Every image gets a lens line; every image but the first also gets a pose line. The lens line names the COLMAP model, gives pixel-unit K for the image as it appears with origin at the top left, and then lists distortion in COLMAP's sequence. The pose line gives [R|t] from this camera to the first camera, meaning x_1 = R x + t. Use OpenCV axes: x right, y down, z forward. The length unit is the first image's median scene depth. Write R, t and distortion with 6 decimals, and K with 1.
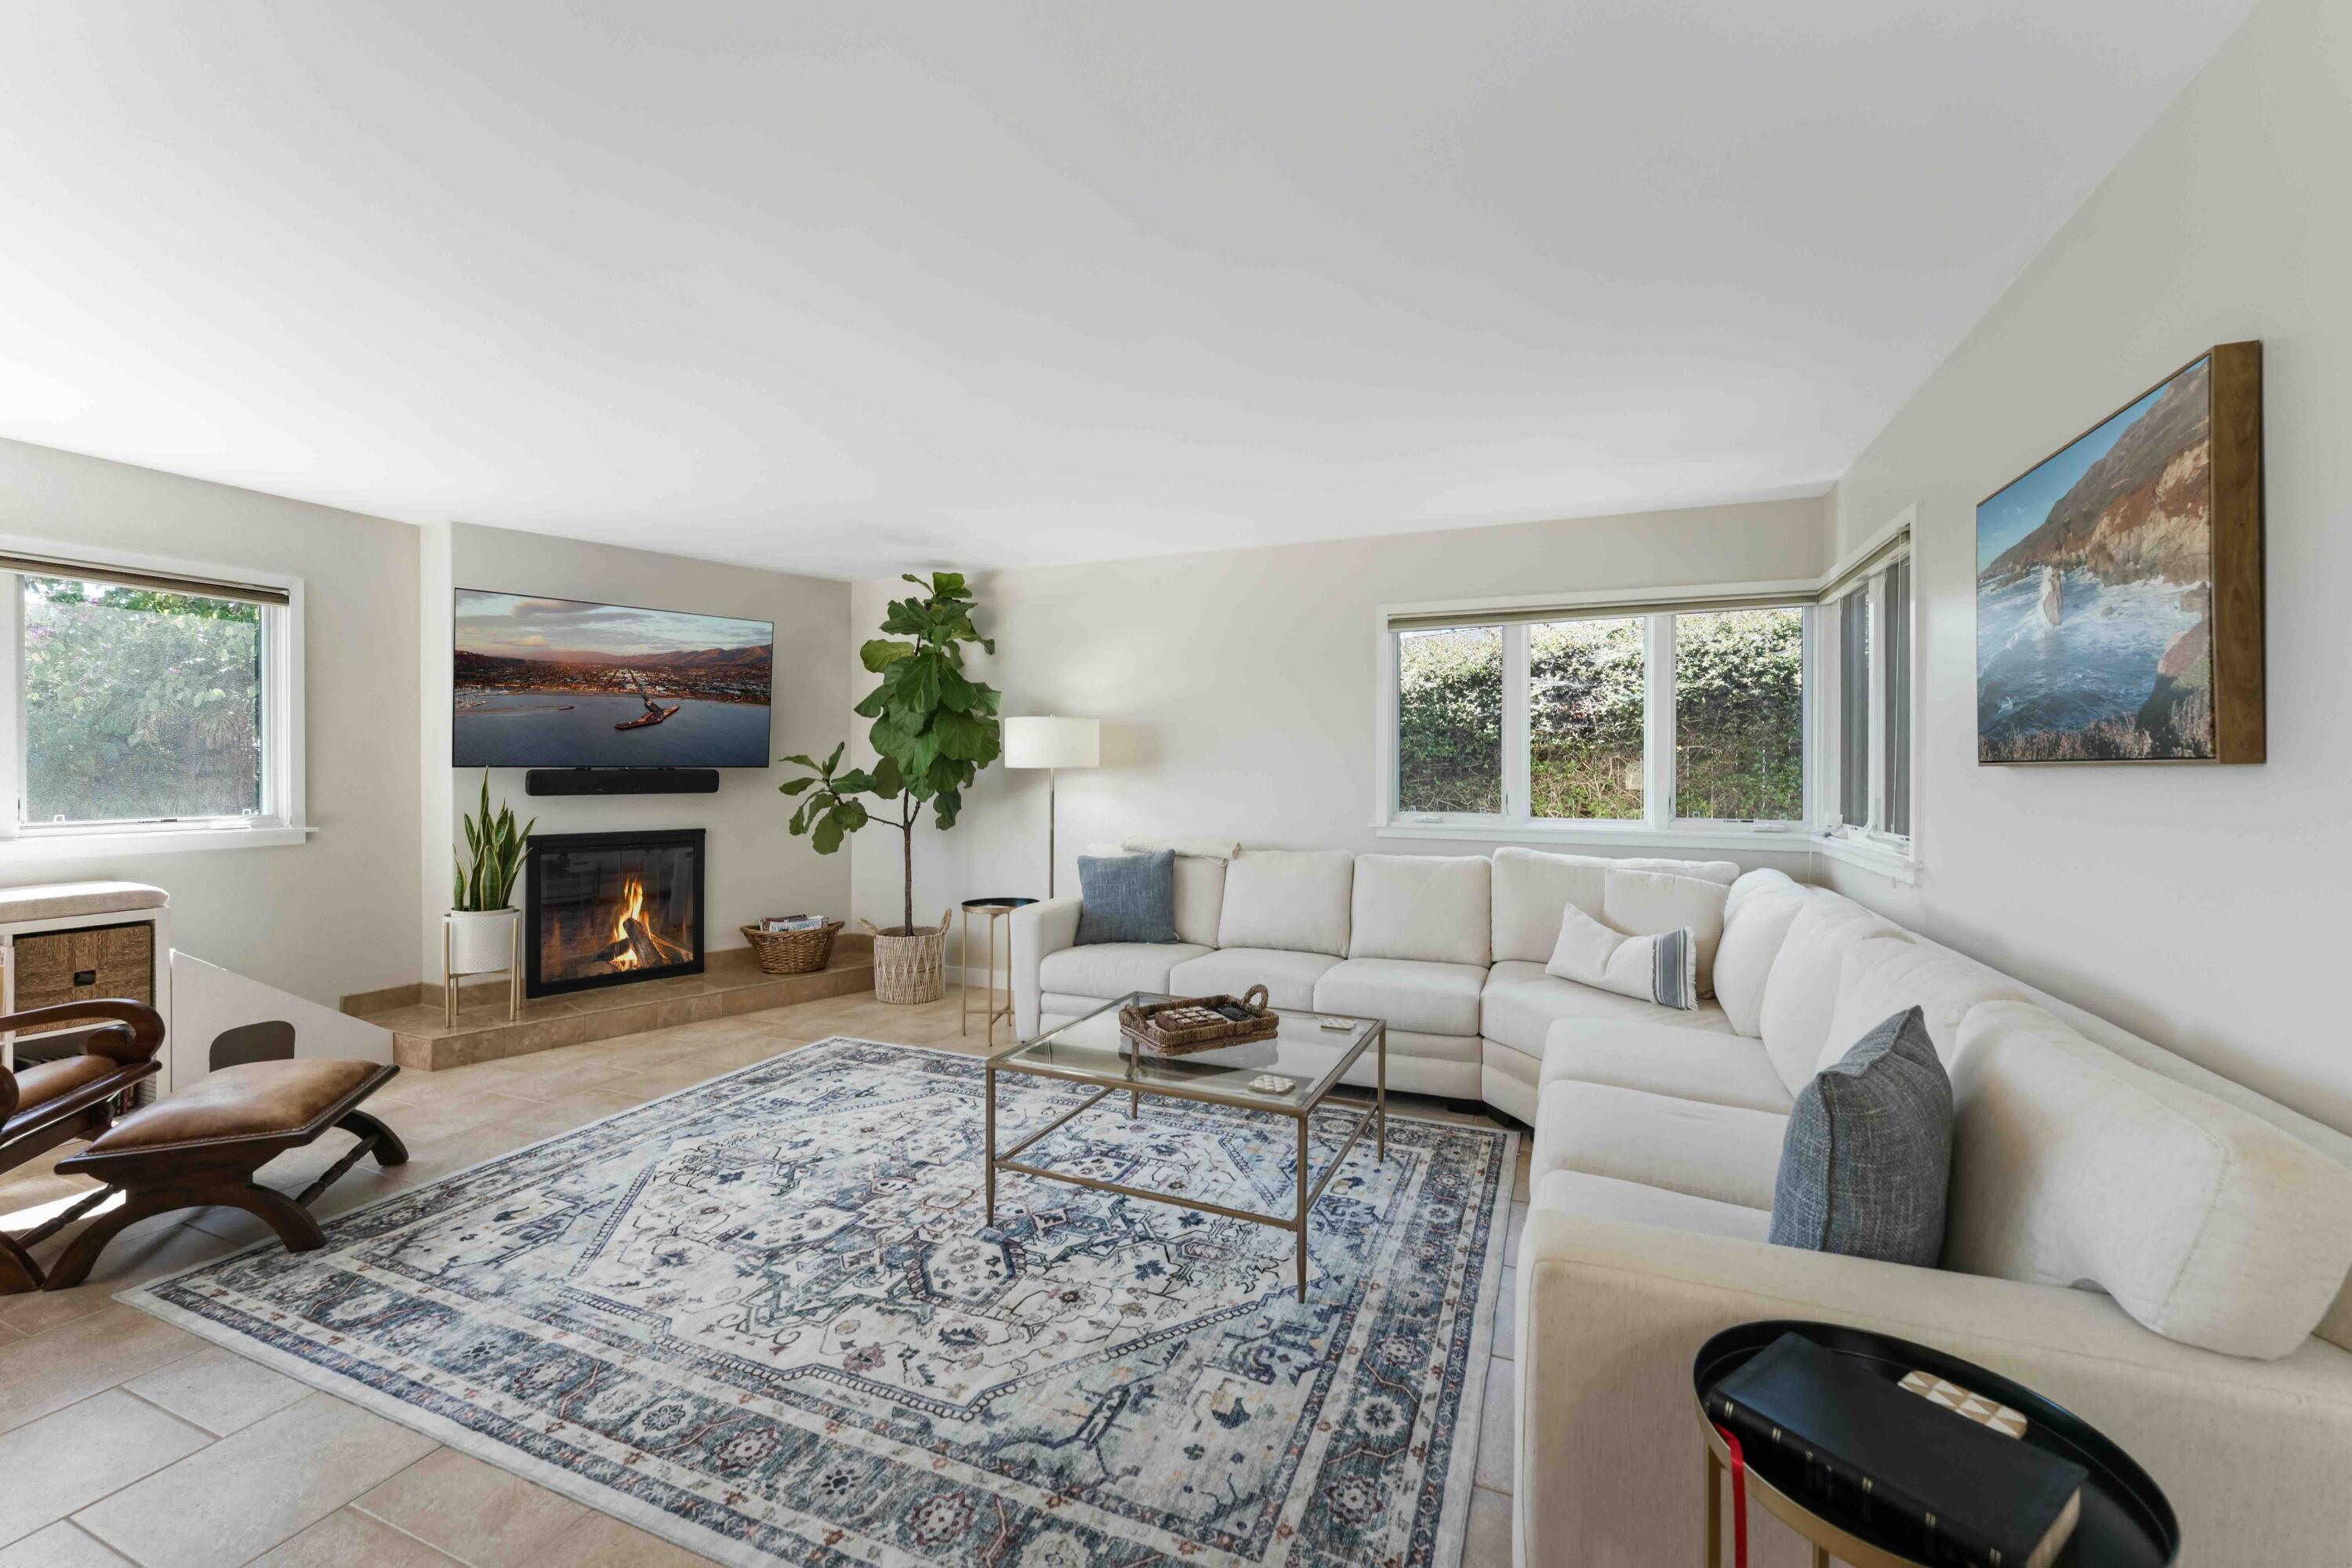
lens RADIAL K [[952.2, 0, 1180.8], [0, 952.2, 770.1], [0, 0, 1]] dist [-0.000859, -0.000122]
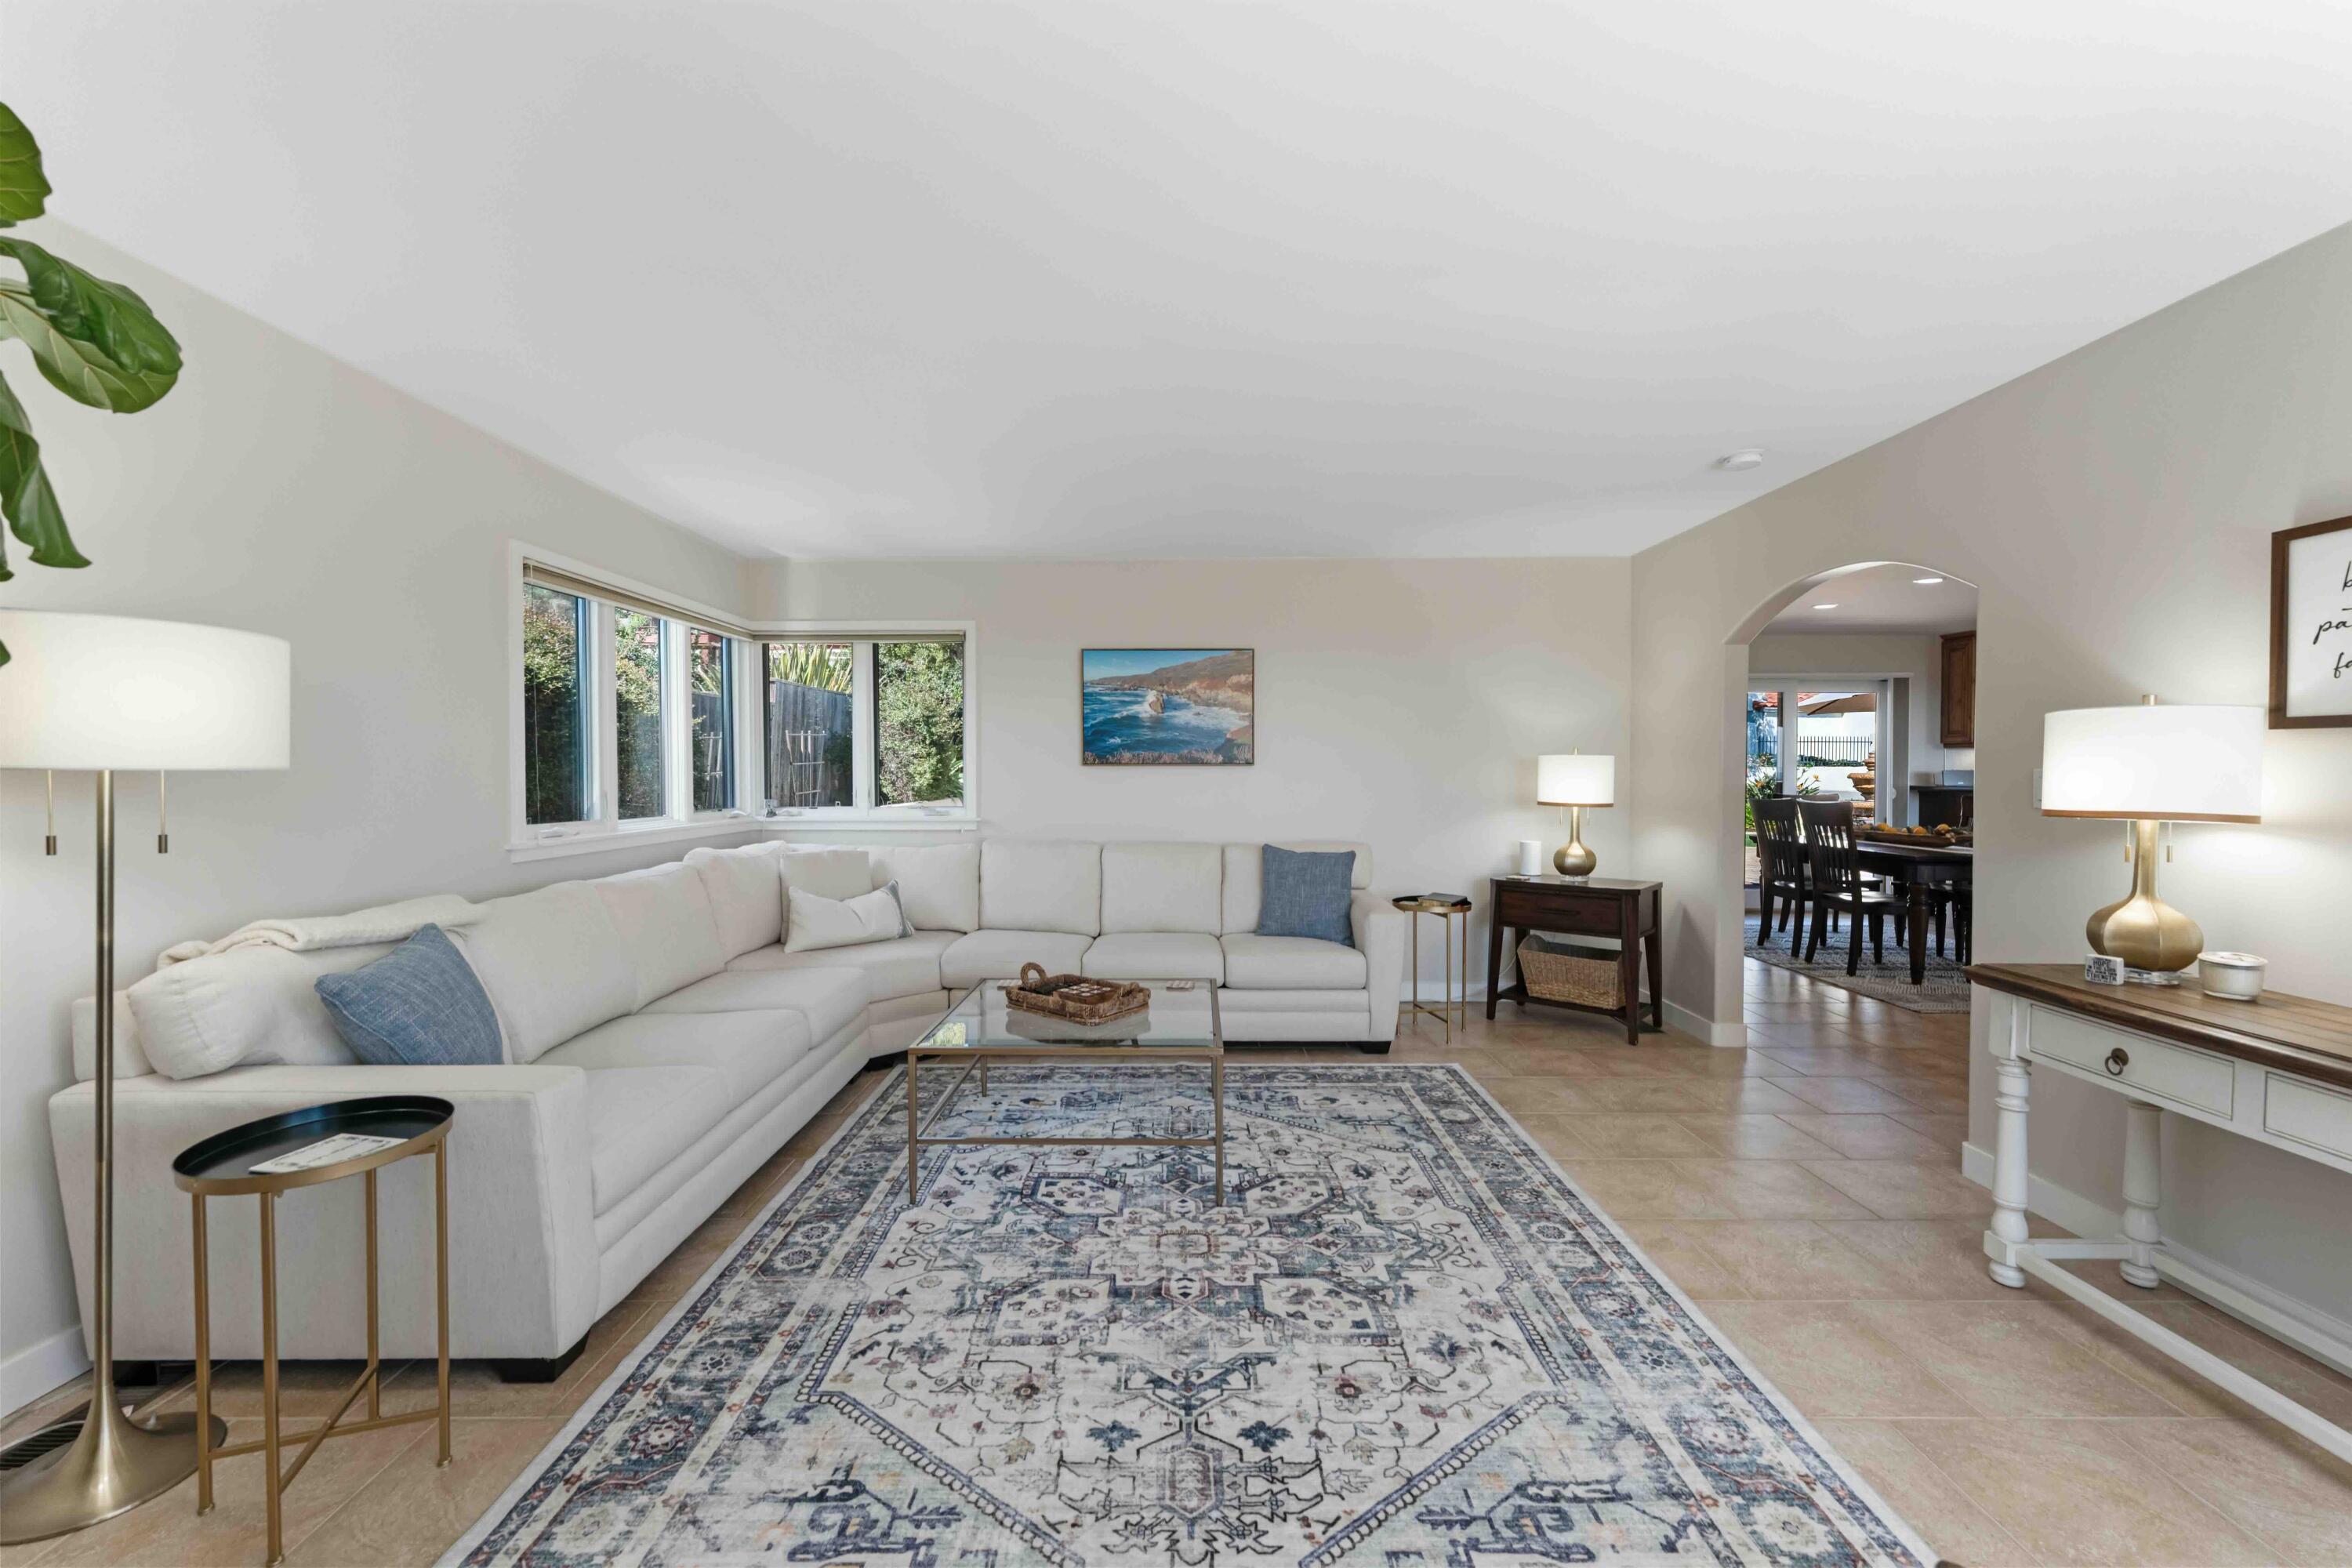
lens RADIAL K [[933.7, 0, 1151.5], [0, 933.7, 780.8], [0, 0, 1]] dist [-0.000075, -0.000158]
pose [[-0.364636, -0.017684, 0.930982, -1.071846], [0.002166, 0.999801, 0.019840, -0.013947], [-0.931148, 0.009251, -0.364525, 1.368484]]
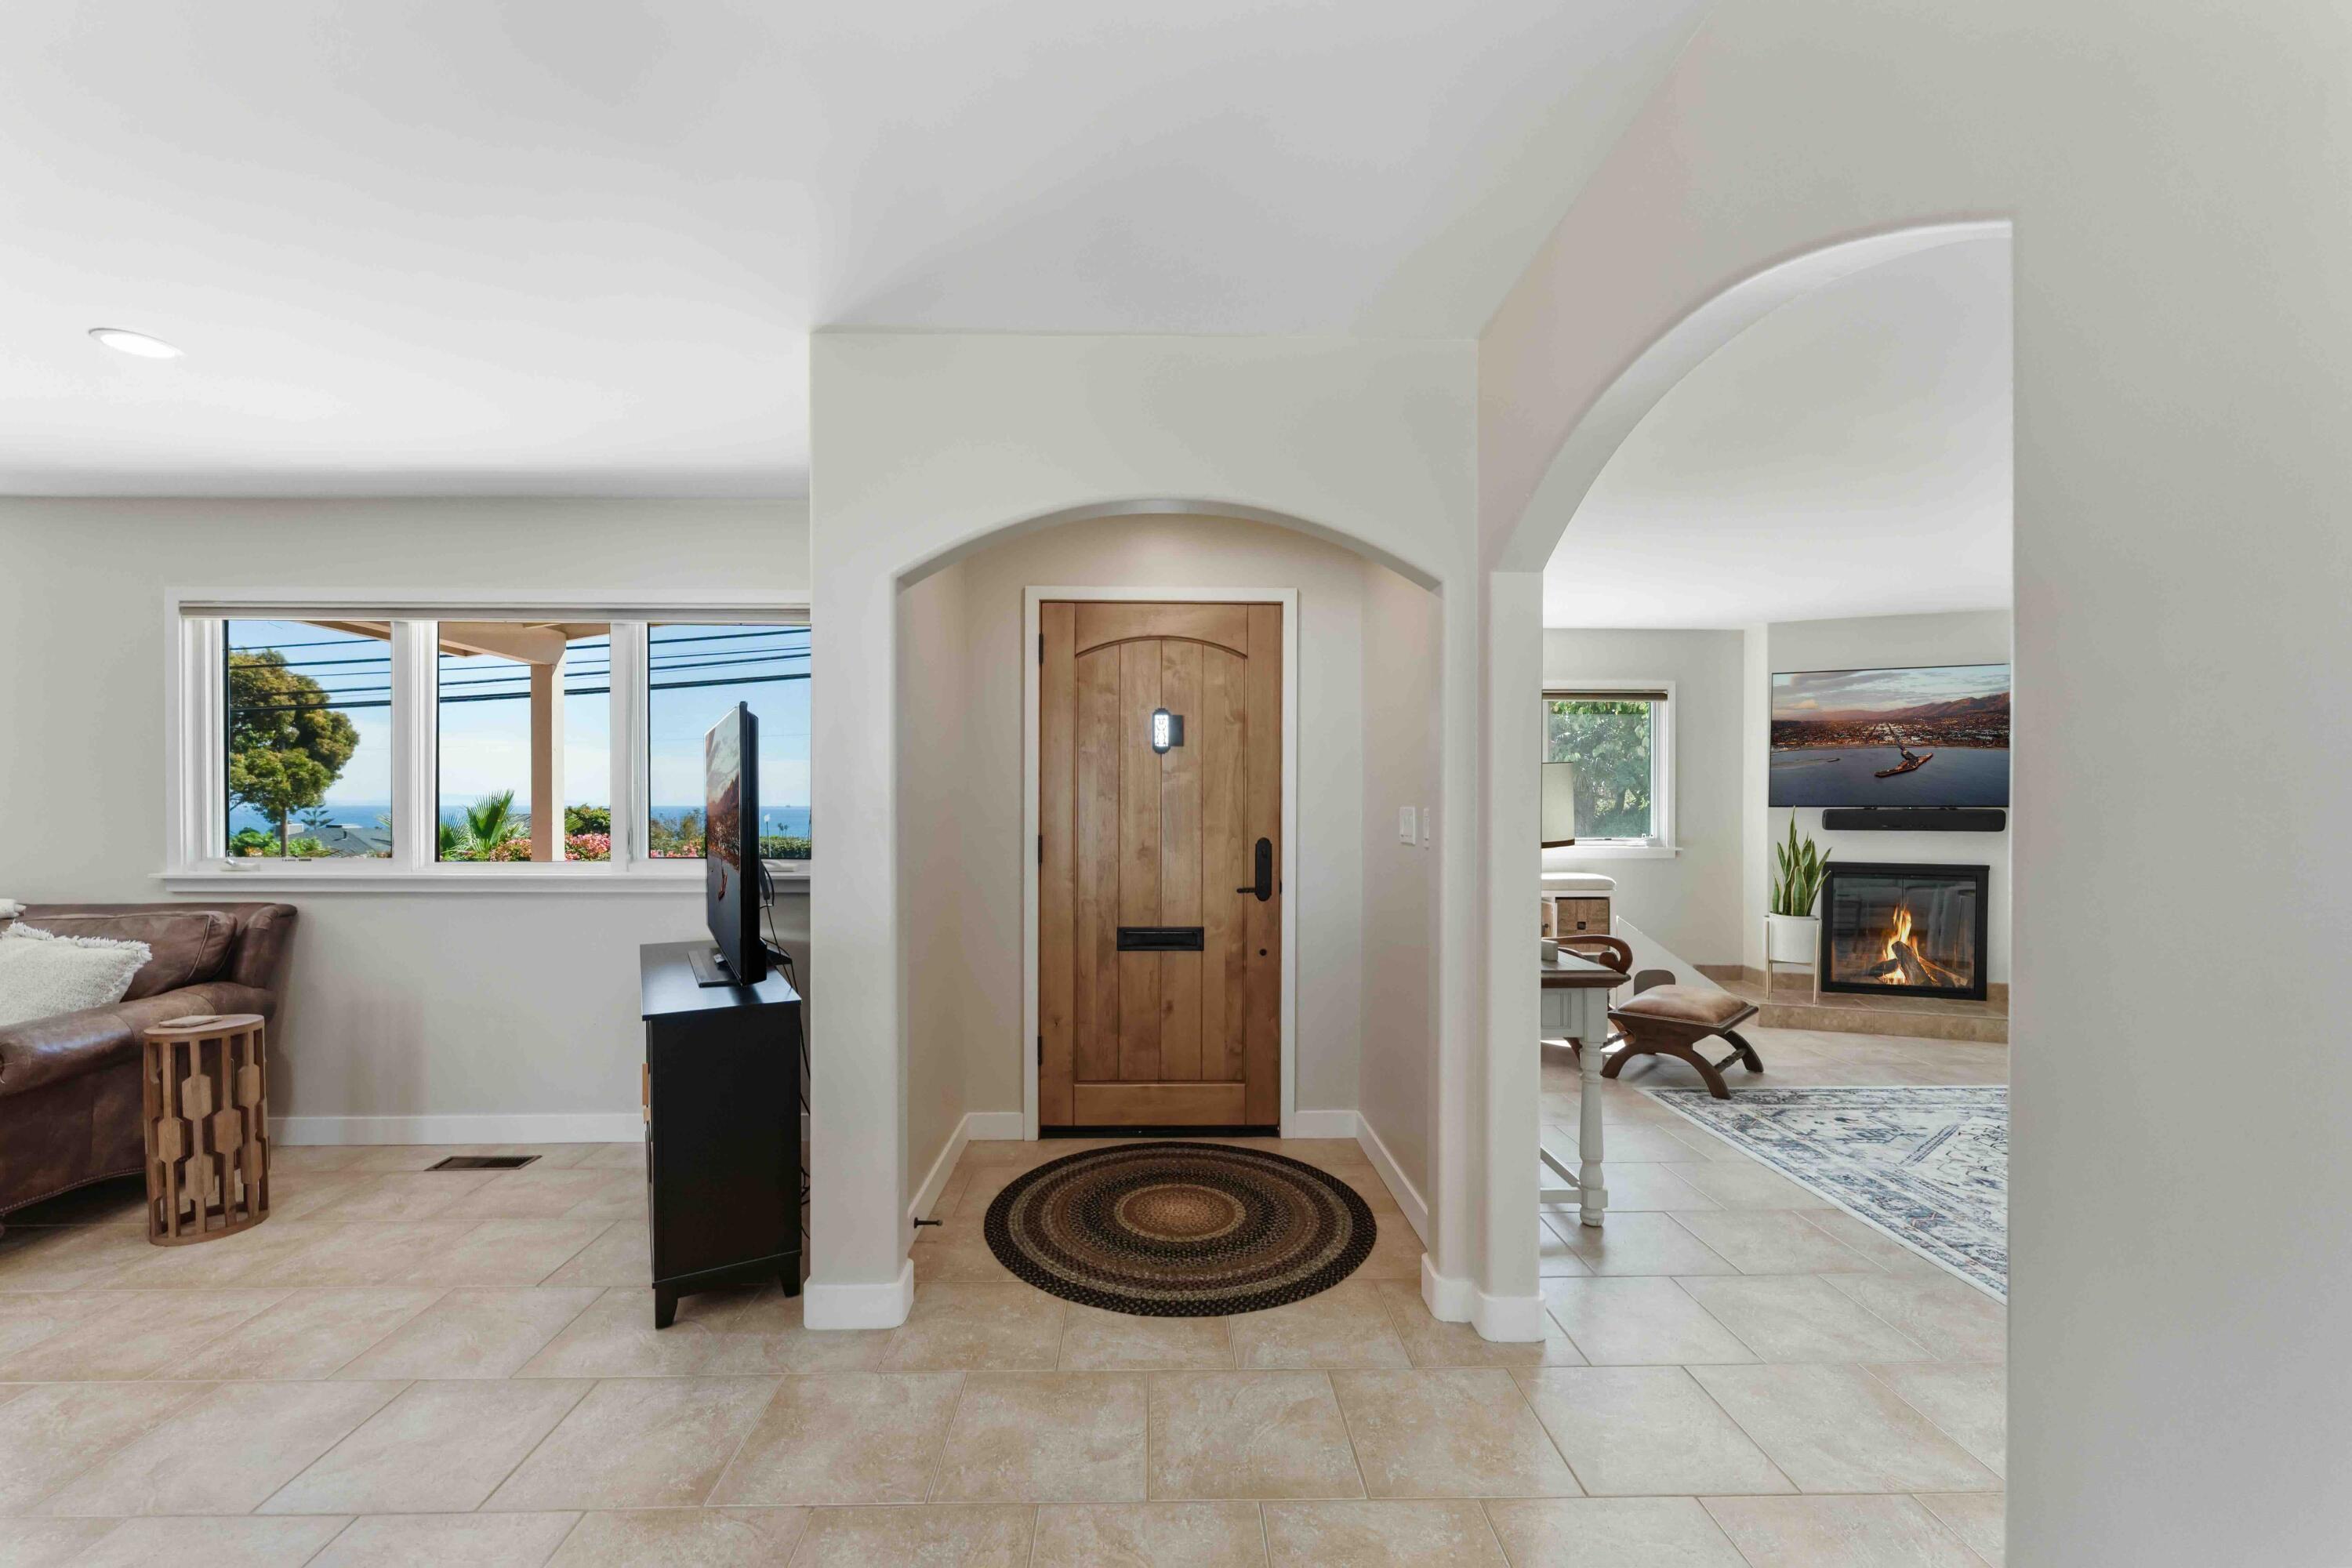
lens RADIAL K [[943.2, 0, 1169.3], [0, 943.2, 812.2], [0, 0, 1]] dist [-0.001738, -0.000032]
pose [[0.402332, 0.005172, -0.915479, 0.175325], [-0.002941, 0.999986, 0.004357, 0.001194], [0.915489, 0.000939, 0.402342, -0.486801]]
